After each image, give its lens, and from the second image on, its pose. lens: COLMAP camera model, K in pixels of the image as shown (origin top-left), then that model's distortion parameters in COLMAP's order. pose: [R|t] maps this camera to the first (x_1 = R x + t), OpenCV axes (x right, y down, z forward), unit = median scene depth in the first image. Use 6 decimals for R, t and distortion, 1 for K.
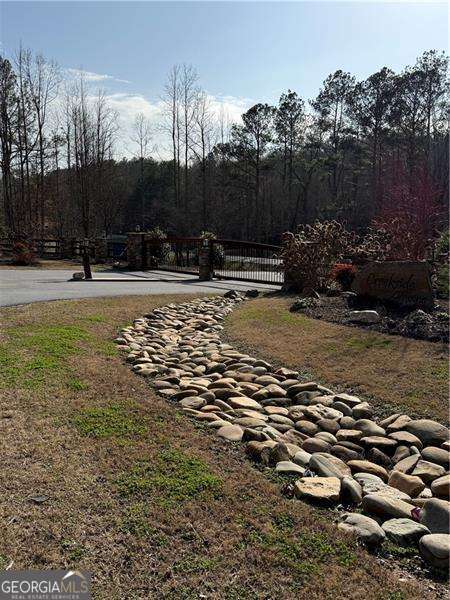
lens RADIAL K [[506.9, 0, 225.0], [0, 506.9, 300.0], [0, 0, 1]] dist [0.088848, -0.170666]
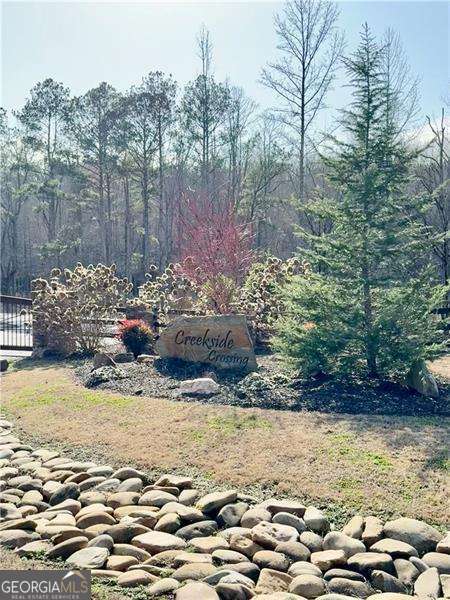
lens RADIAL K [[623.2, 0, 225.0], [0, 623.2, 300.0], [0, 0, 1]] dist [0.232743, -0.578209]
pose [[0.877427, -0.028408, 0.478867, -0.215792], [0.072345, 0.994664, -0.073551, -0.037096], [-0.474223, 0.099179, 0.874801, 0.141750]]
